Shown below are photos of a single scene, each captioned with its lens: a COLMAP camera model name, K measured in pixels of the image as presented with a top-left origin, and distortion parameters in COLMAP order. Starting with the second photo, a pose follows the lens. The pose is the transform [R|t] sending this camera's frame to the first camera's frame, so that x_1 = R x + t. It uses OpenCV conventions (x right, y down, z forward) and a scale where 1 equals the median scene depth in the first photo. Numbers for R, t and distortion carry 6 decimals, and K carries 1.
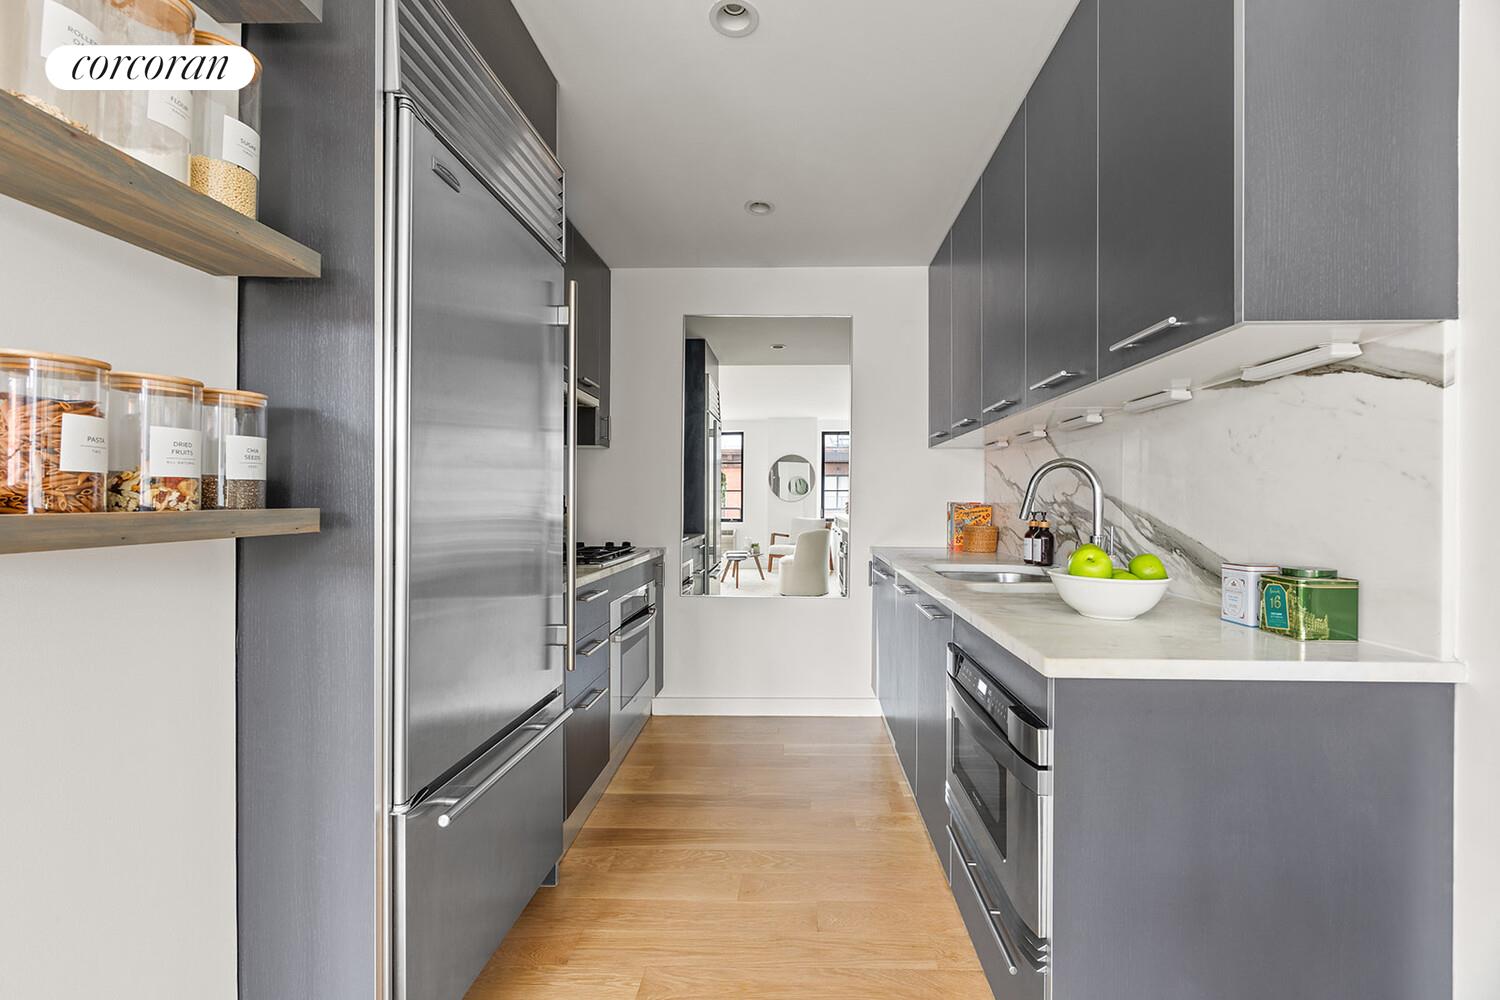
lens RADIAL K [[599.8, 0, 796.4], [0, 599.8, 505.2], [0, 0, 1]] dist [-0.009919, -0.000018]
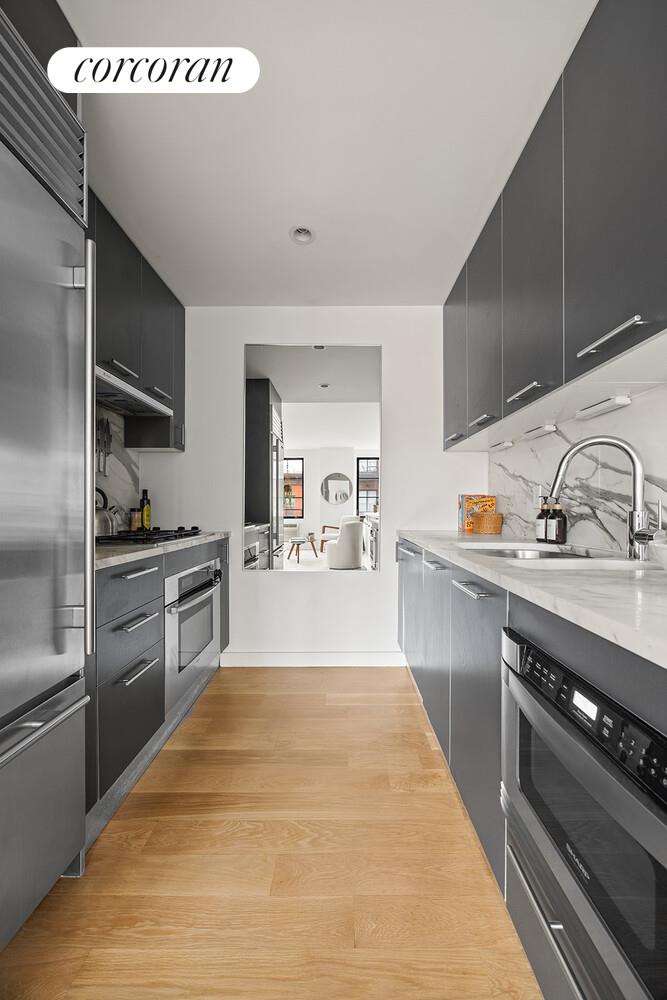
lens RADIAL K [[390.6, 0, 329.6], [0, 390.6, 529.3], [0, 0, 1]] dist [-0.001674, -0.000245]
pose [[0.999582, -0.005978, -0.028279, 0.009104], [0.007426, 0.998651, 0.051385, 0.028325], [0.027934, -0.051574, 0.998278, 0.221149]]
